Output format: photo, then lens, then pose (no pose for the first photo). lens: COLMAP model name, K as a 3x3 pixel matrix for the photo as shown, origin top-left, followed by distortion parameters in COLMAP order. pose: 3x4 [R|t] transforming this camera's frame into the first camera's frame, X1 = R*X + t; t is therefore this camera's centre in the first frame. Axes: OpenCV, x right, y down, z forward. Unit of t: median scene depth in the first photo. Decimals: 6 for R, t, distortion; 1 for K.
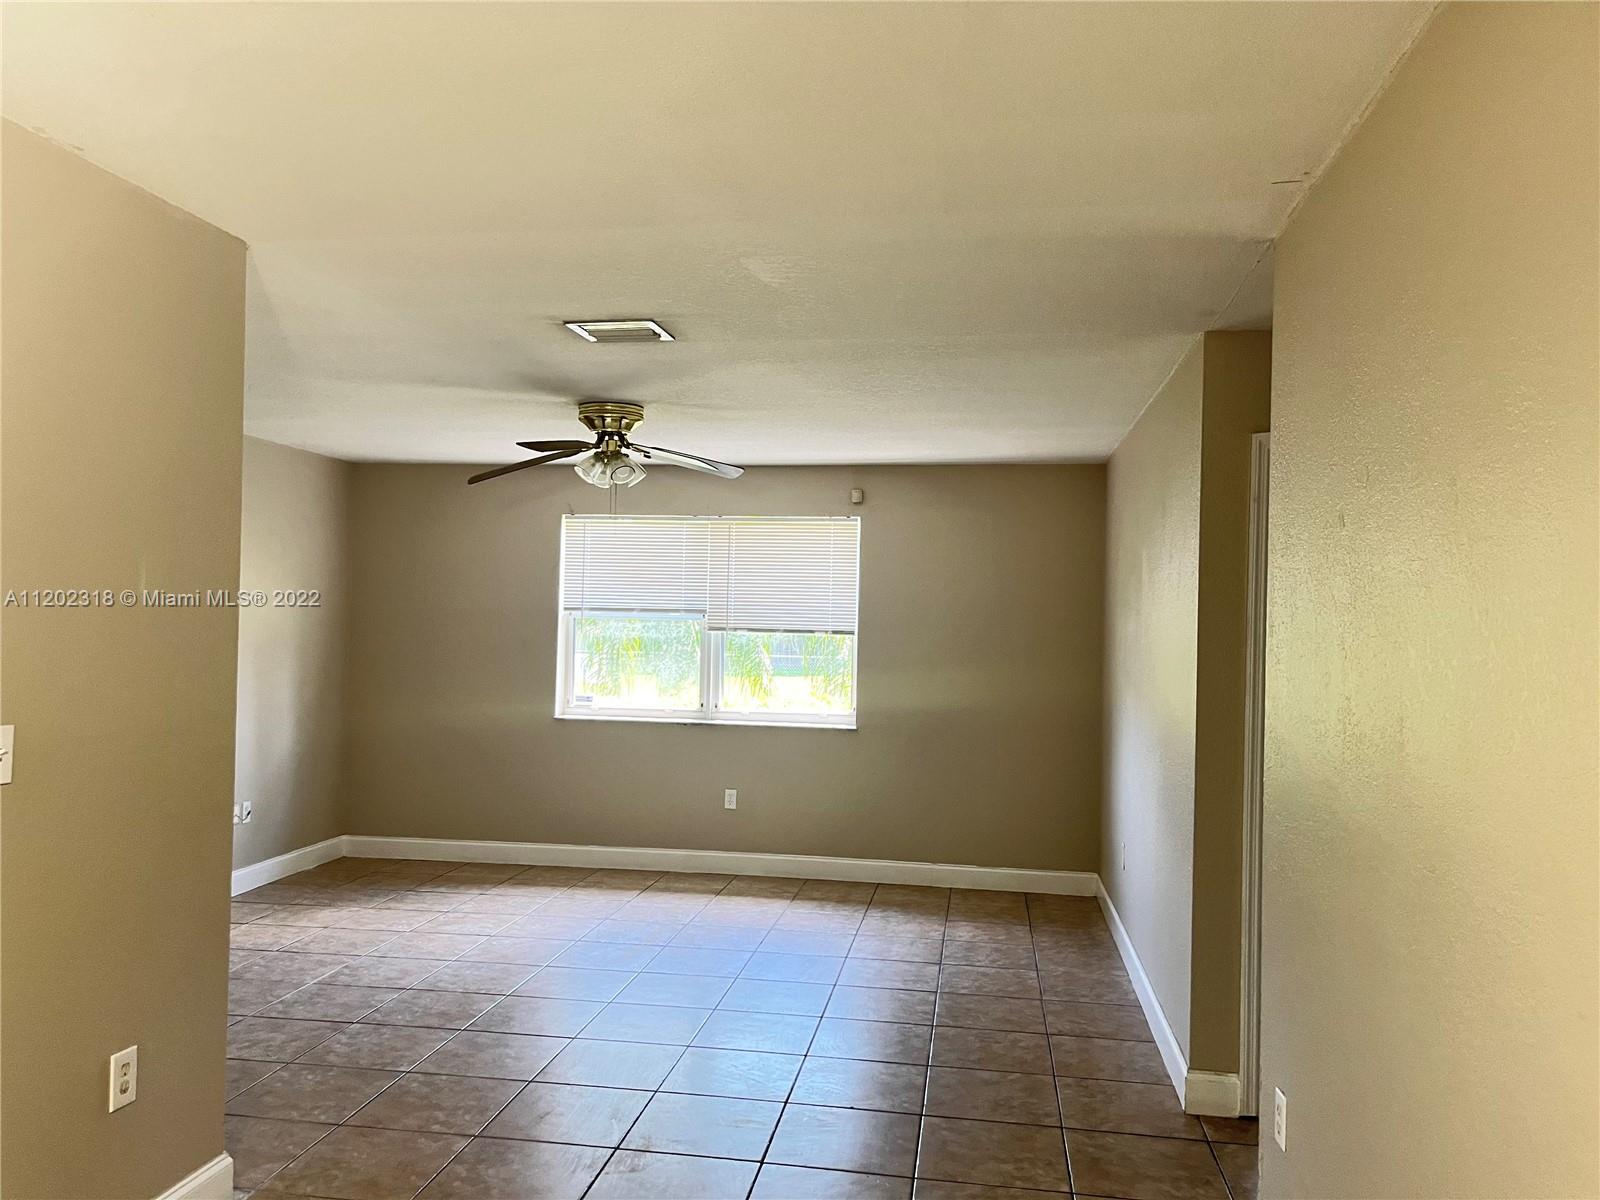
lens RADIAL K [[1218.2, 0, 800.0], [0, 1218.2, 600.0], [0, 0, 1]] dist [0.030603, -0.000695]
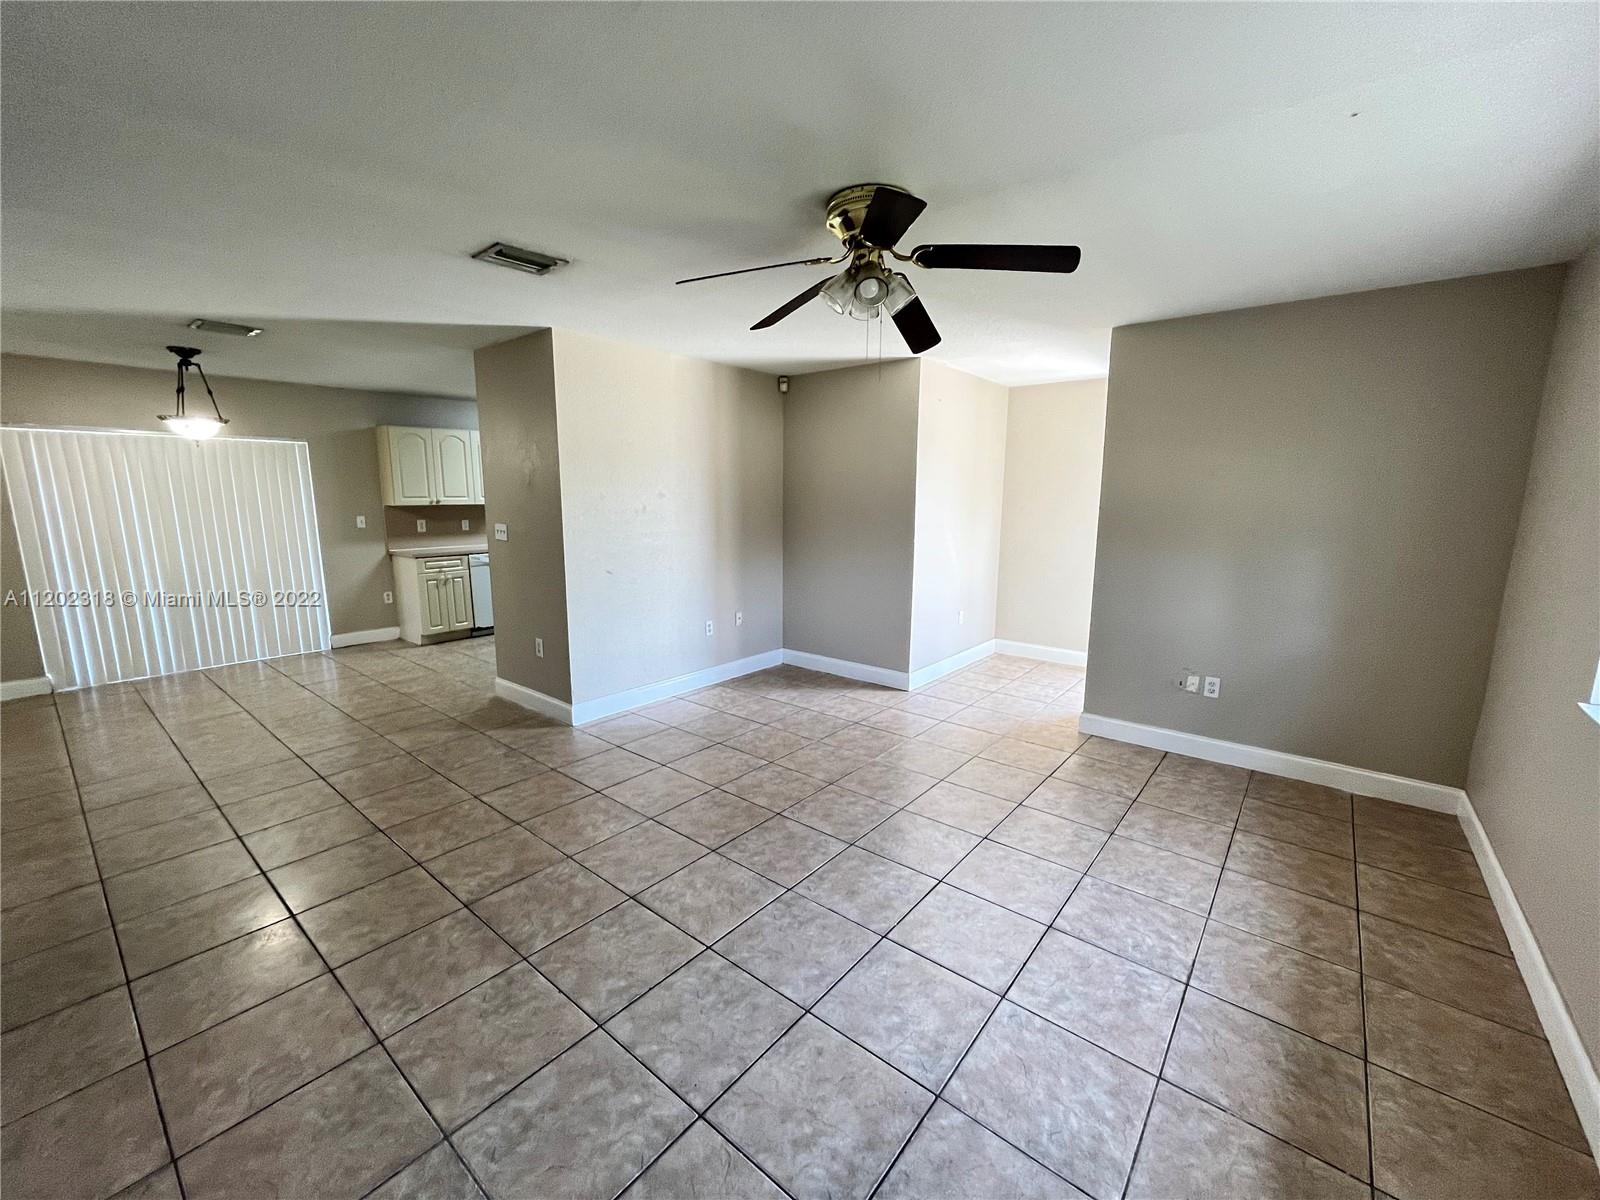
lens RADIAL K [[643.4, 0, 792.8], [0, 643.4, 605.4], [0, 0, 1]] dist [-0.001229, -0.000255]
pose [[-0.513687, 0.127955, -0.848383, 0.234248], [0.001556, 0.988954, 0.148214, 0.025787], [0.857976, 0.074815, -0.508212, 1.179392]]
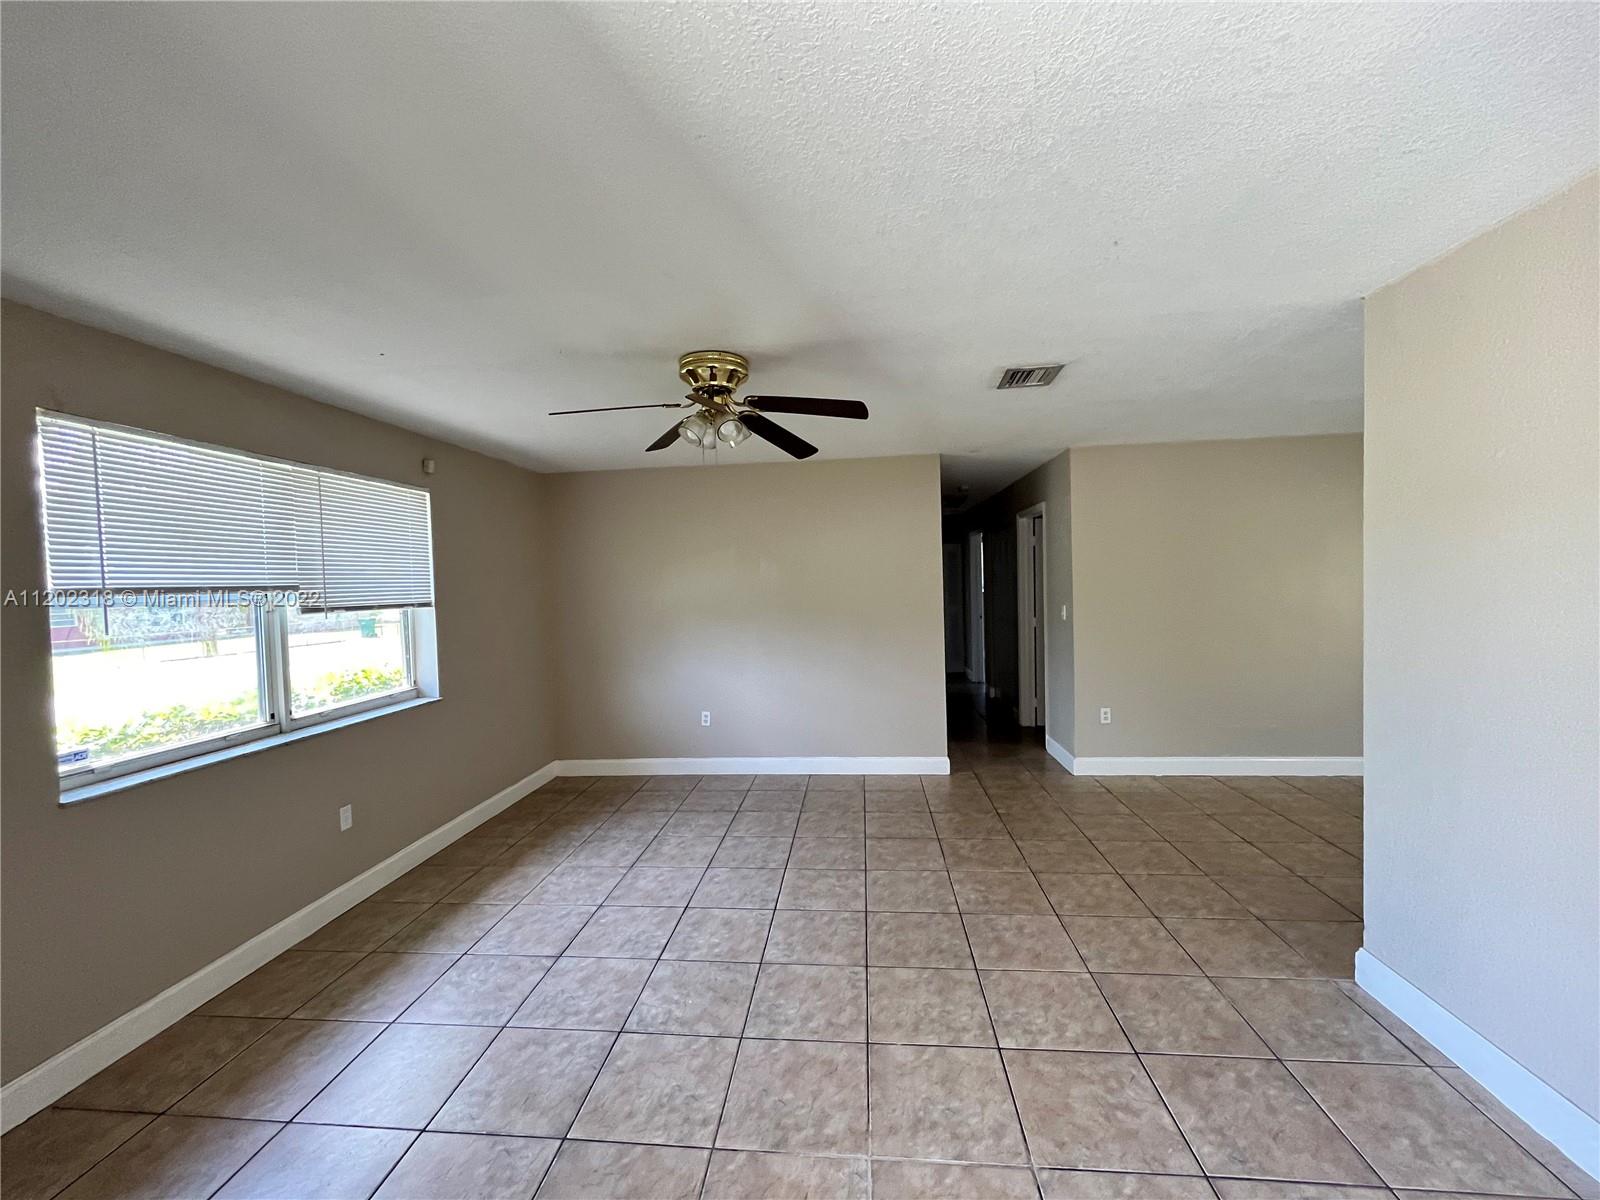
lens RADIAL K [[643.4, 0, 792.8], [0, 643.4, 605.4], [0, 0, 1]] dist [-0.001229, -0.000255]
pose [[-0.048472, -0.057969, 0.997141, -0.661345], [0.011518, 0.998216, 0.058592, 0.000419], [-0.998758, 0.014326, -0.047718, 0.967966]]
